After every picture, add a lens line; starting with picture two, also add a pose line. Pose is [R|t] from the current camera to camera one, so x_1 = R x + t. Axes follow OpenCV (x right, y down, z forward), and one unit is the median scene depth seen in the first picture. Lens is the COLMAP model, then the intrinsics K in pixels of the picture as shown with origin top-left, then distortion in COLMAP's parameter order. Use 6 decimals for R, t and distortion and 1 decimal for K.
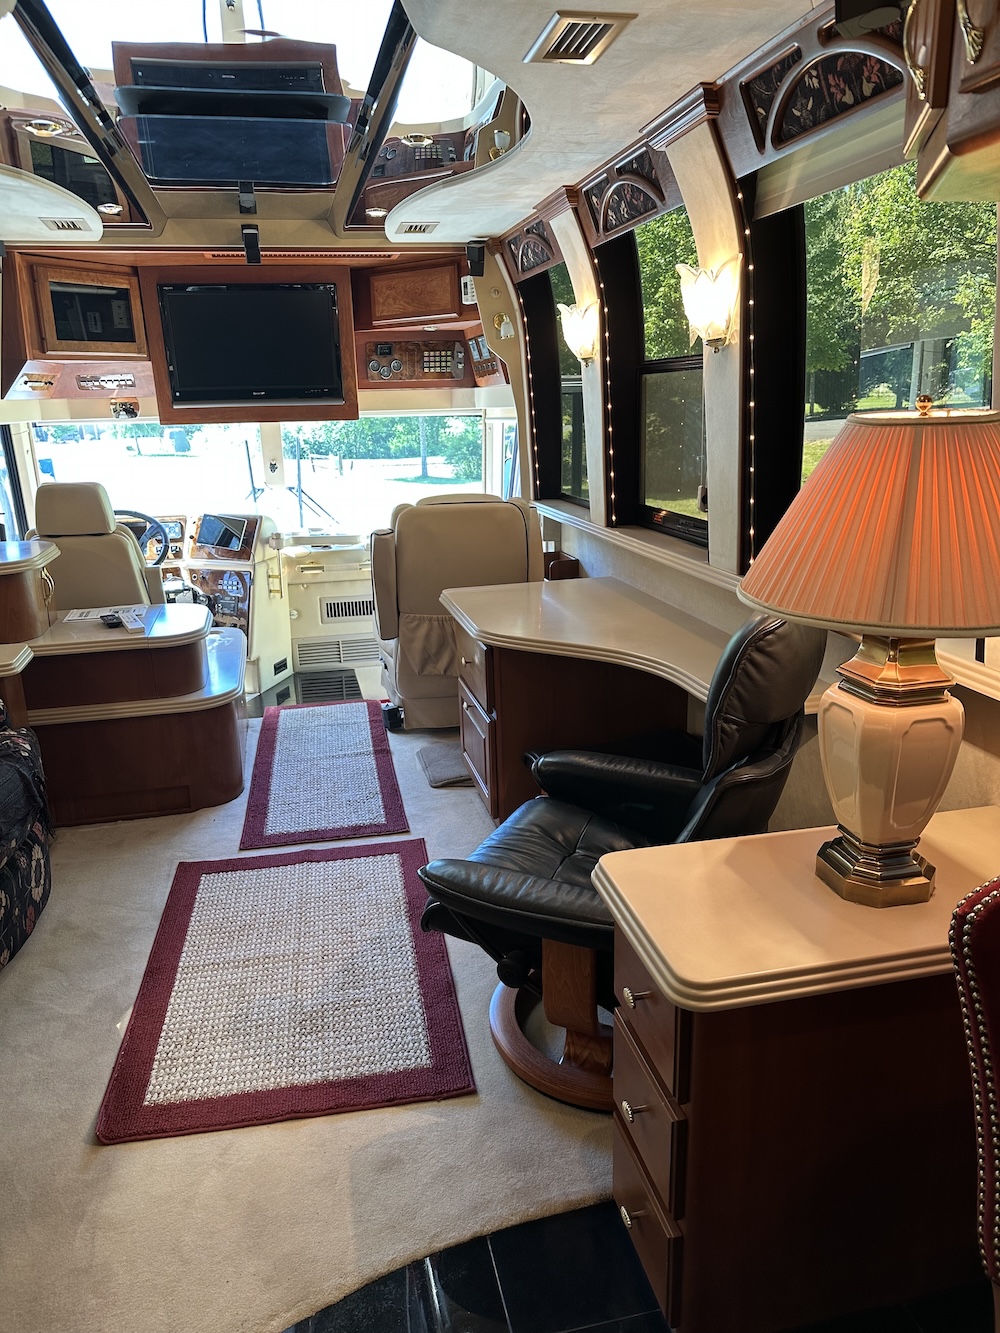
lens RADIAL K [[924.4, 0, 500.0], [0, 924.4, 666.5], [0, 0, 1]] dist [0.164047, -0.307602]
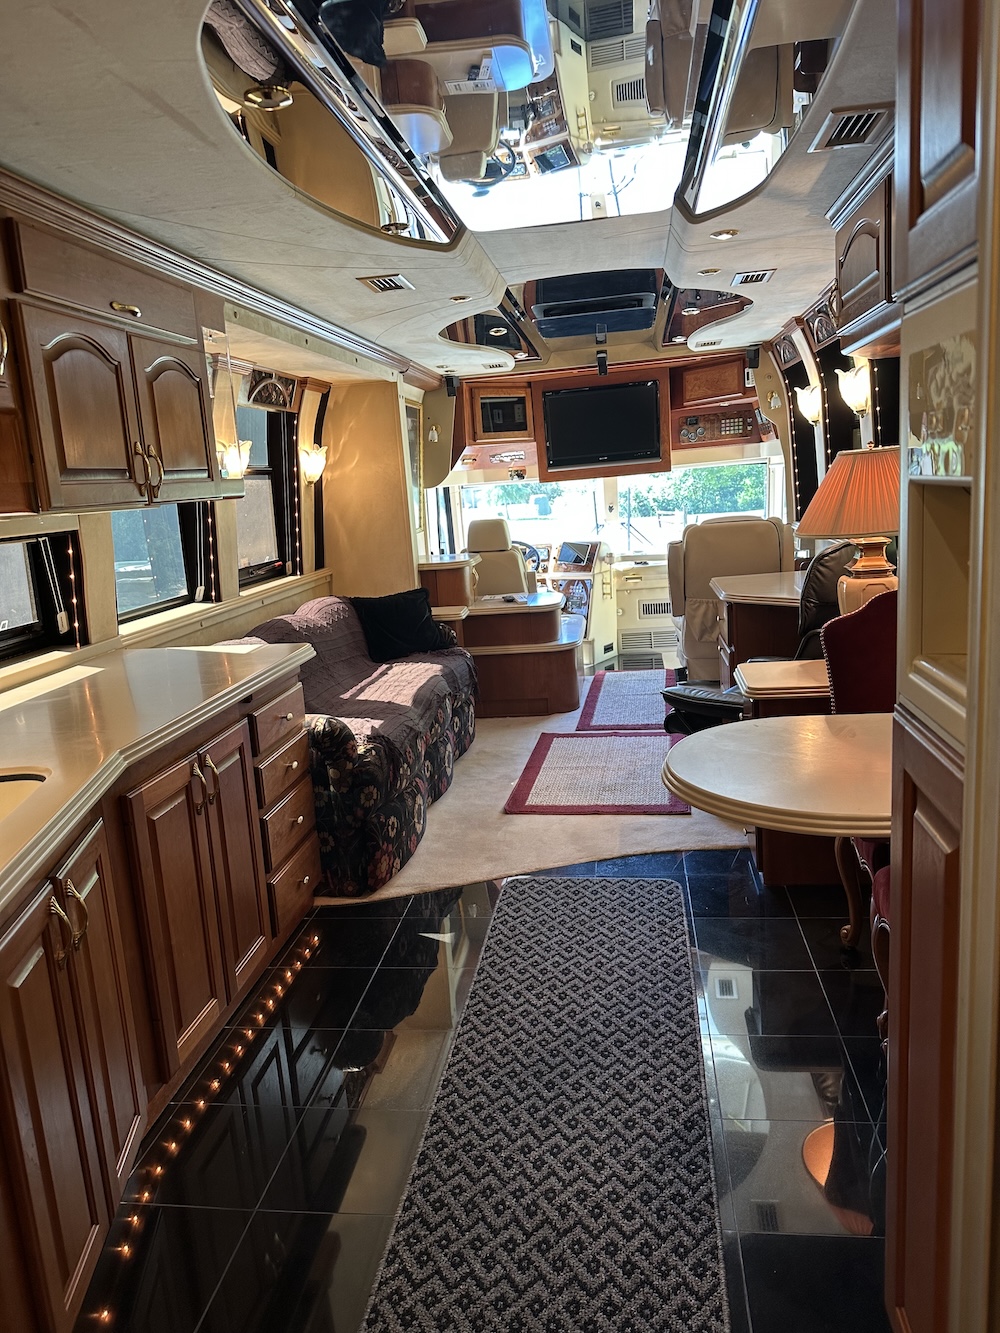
lens RADIAL K [[924.4, 0, 500.0], [0, 924.4, 666.5], [0, 0, 1]] dist [0.164047, -0.307602]
pose [[0.933803, 0.026319, -0.356818, 0.133964], [-0.047593, 0.997566, -0.050970, 0.128305], [0.354608, 0.064578, 0.932782, -0.436623]]
